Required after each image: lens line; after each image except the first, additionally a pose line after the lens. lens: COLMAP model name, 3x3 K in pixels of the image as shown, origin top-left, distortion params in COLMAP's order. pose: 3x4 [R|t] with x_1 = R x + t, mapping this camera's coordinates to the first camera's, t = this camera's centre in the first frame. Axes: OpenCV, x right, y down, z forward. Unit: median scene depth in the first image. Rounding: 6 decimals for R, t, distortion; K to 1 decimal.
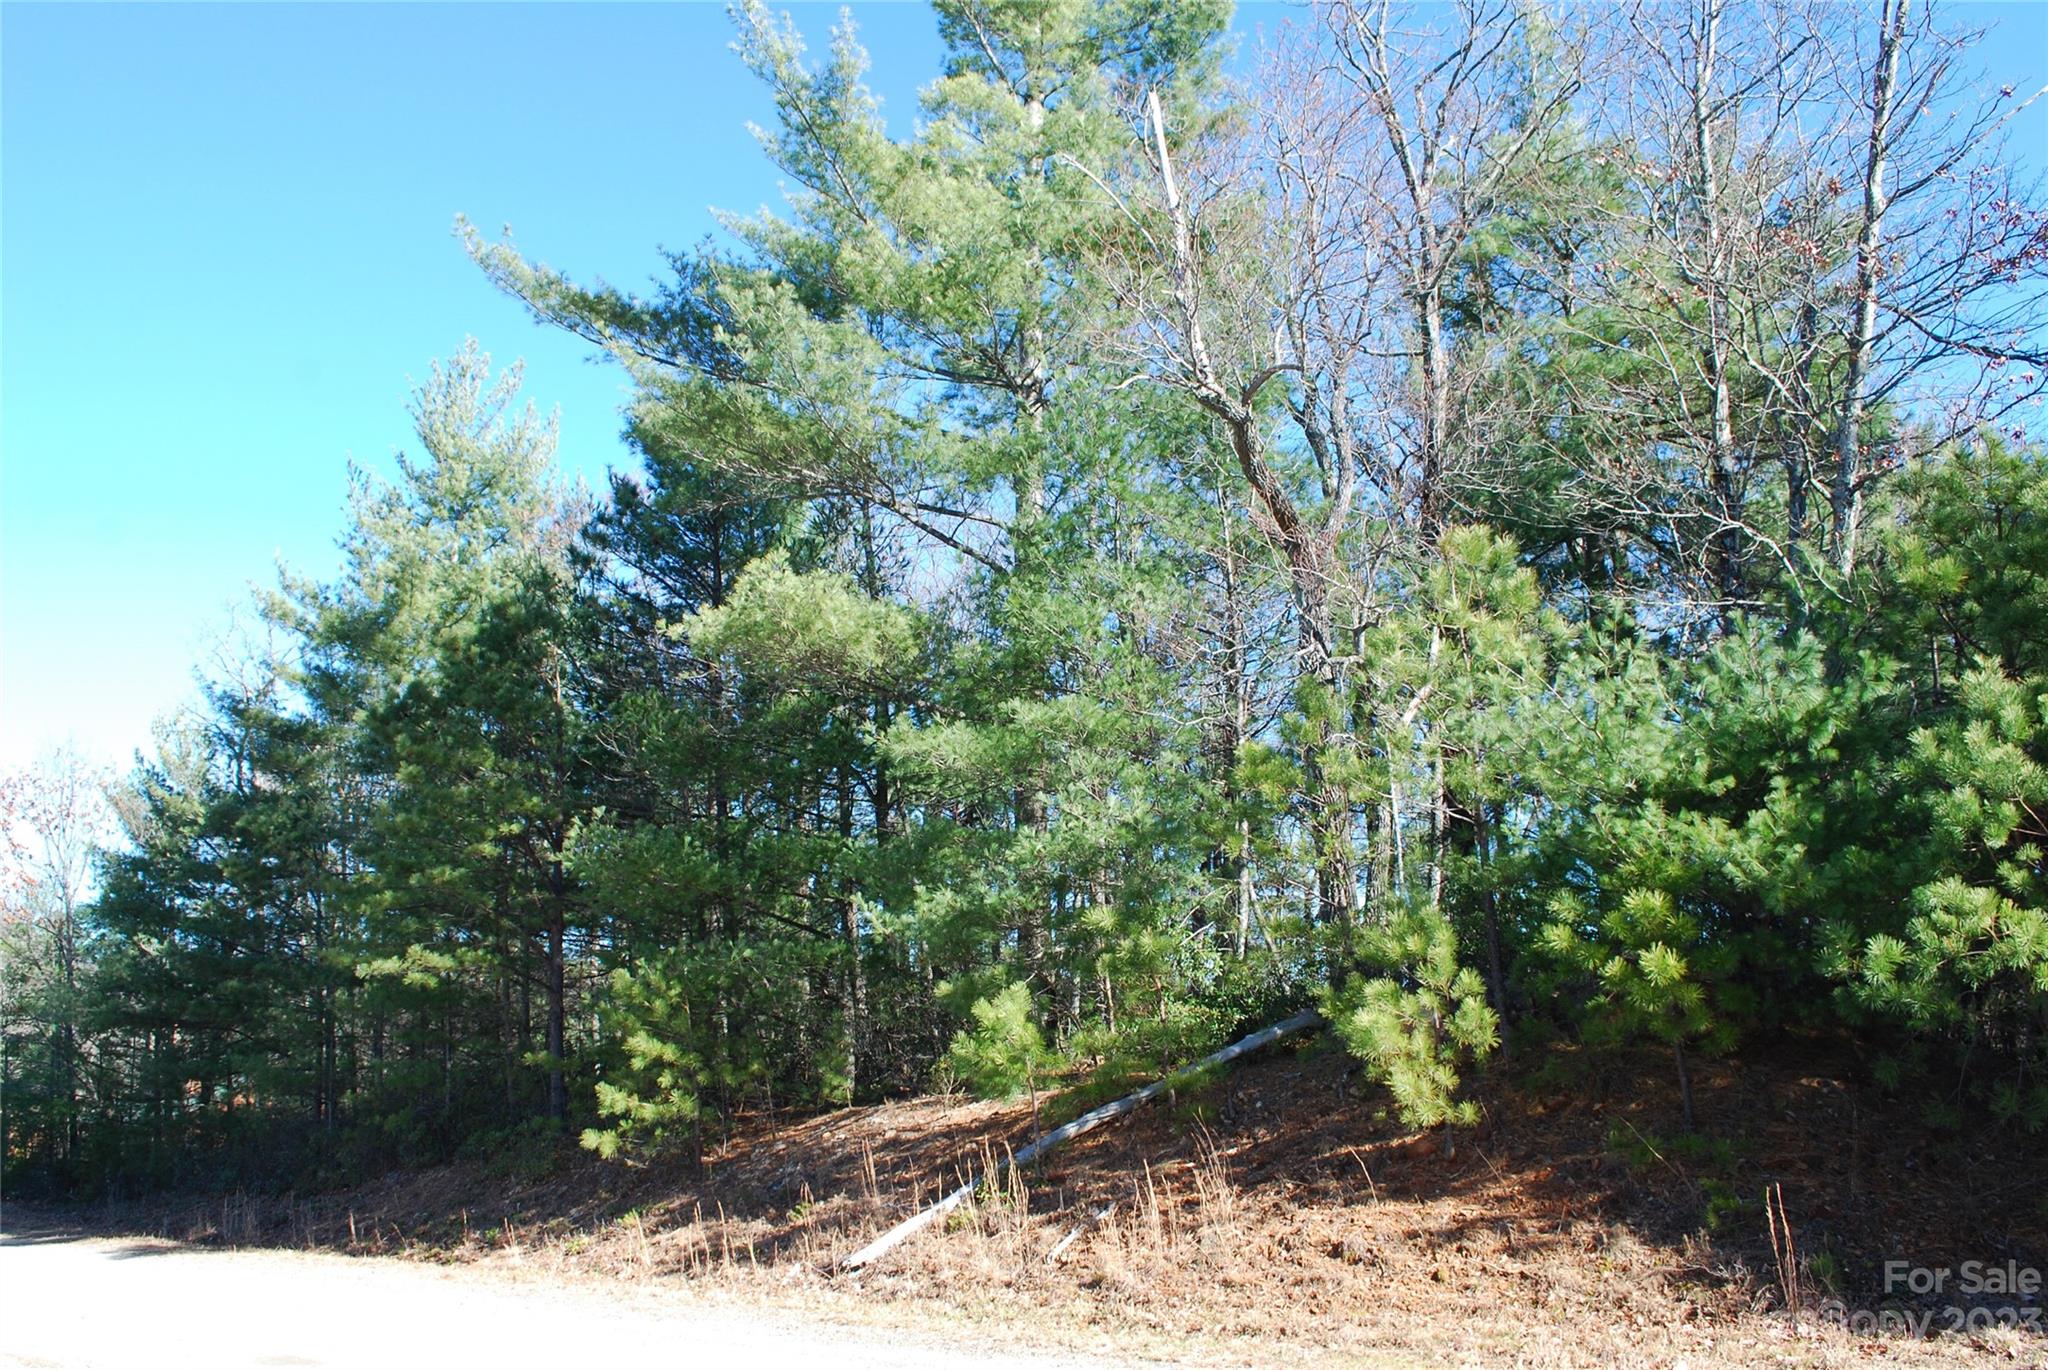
lens RADIAL K [[1626.8, 0, 1014.2], [0, 1626.8, 679.6], [0, 0, 1]] dist [-0.082927, 0.017904]
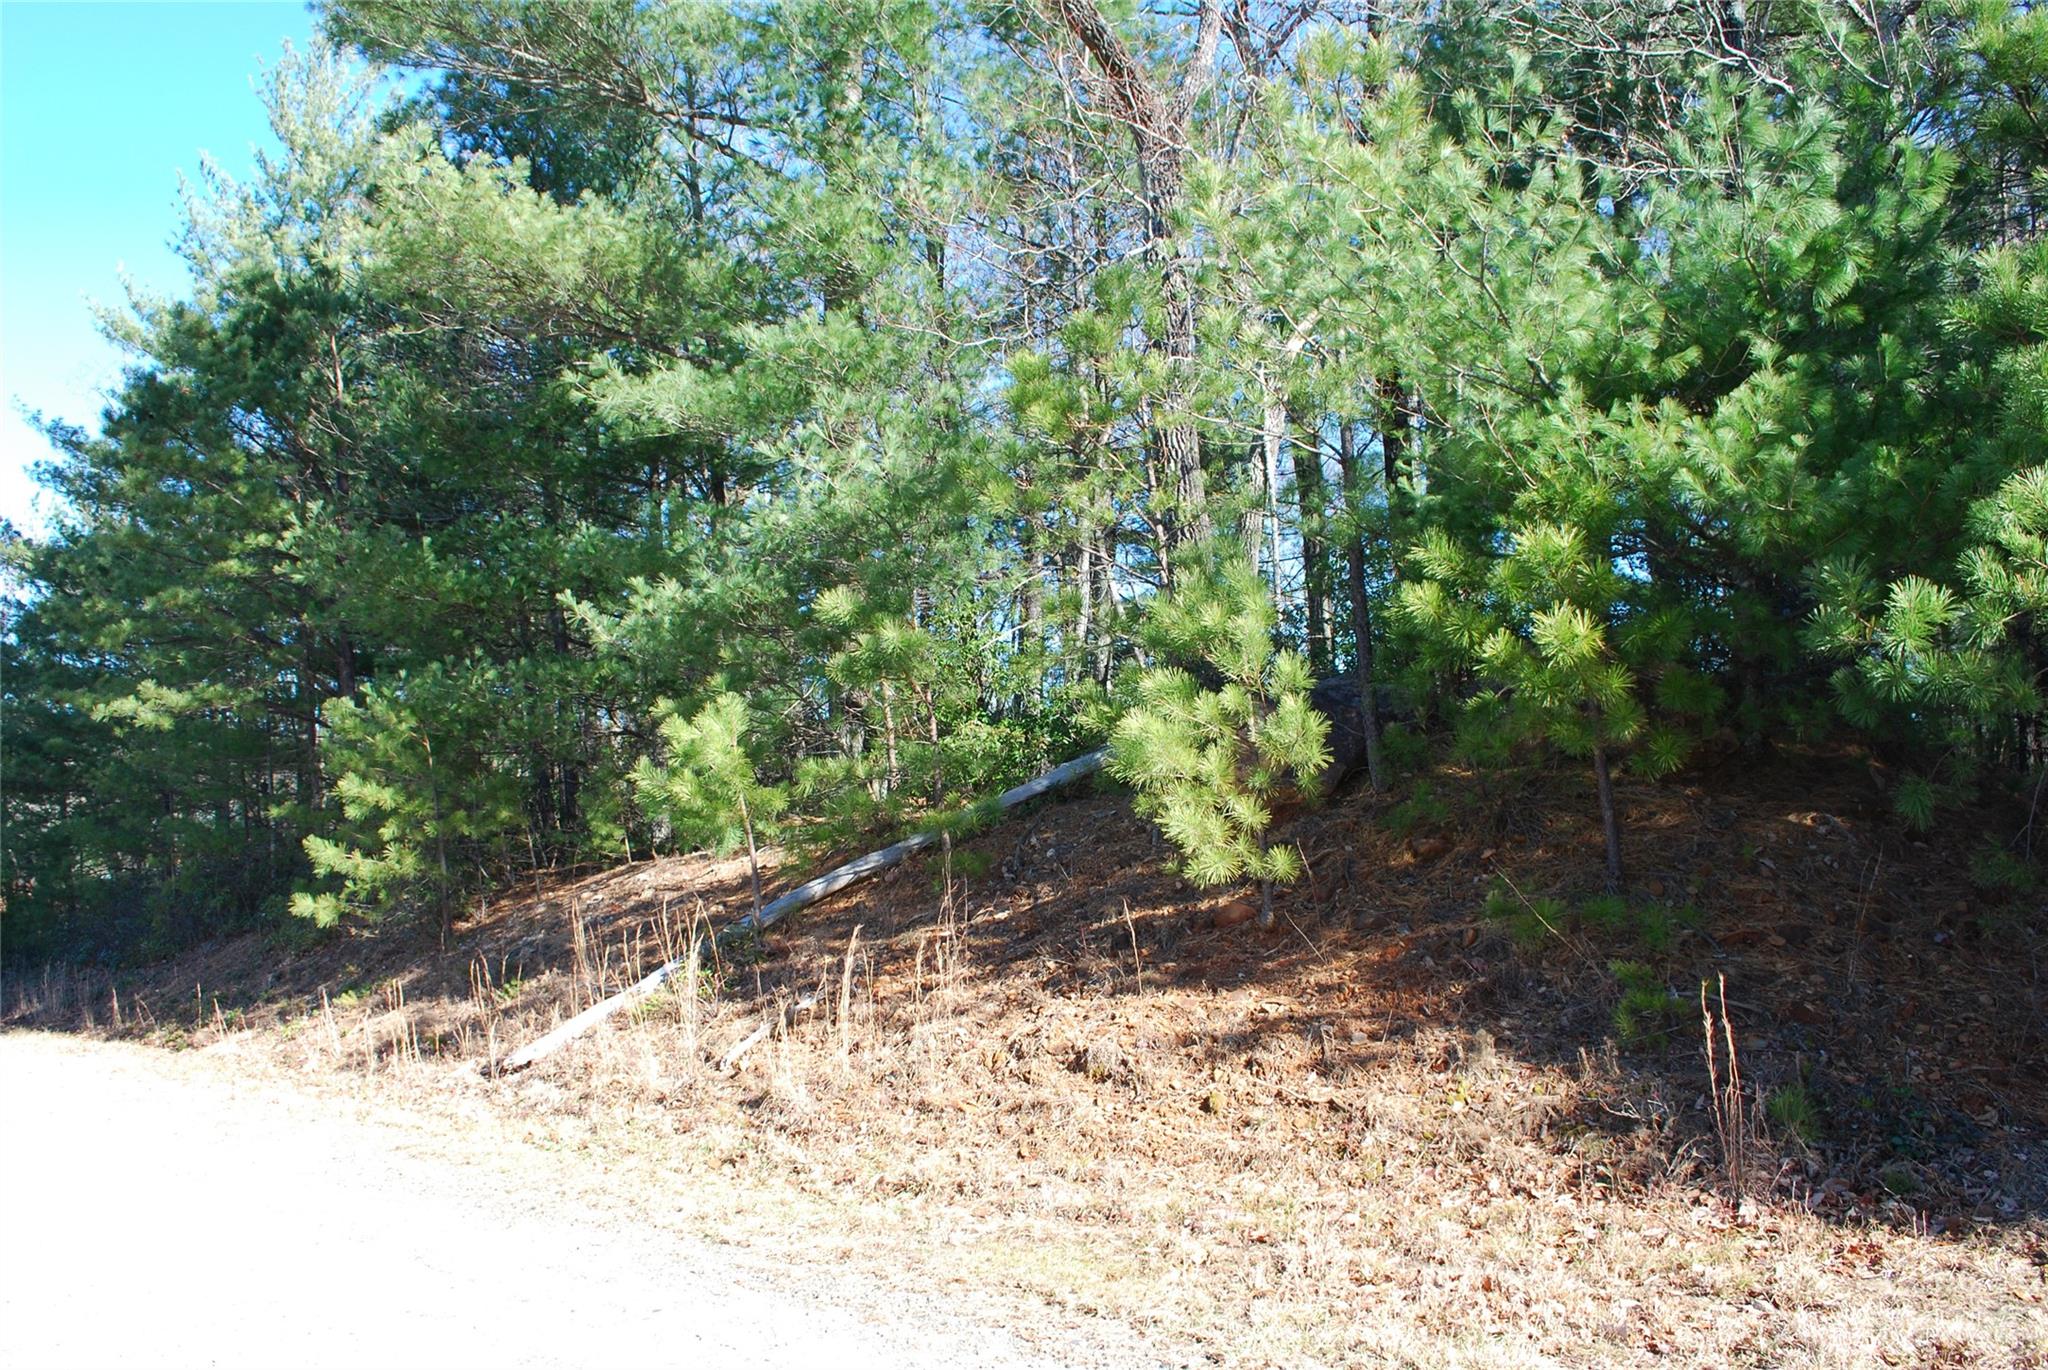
lens RADIAL K [[1626.8, 0, 1022.9], [0, 1626.8, 688.2], [0, 0, 1]] dist [-0.082927, 0.017904]
pose [[0.999663, -0.013568, -0.022122, 0.189449], [0.016766, 0.988323, 0.151451, 0.091785], [0.019809, -0.151771, 0.988217, 0.334566]]
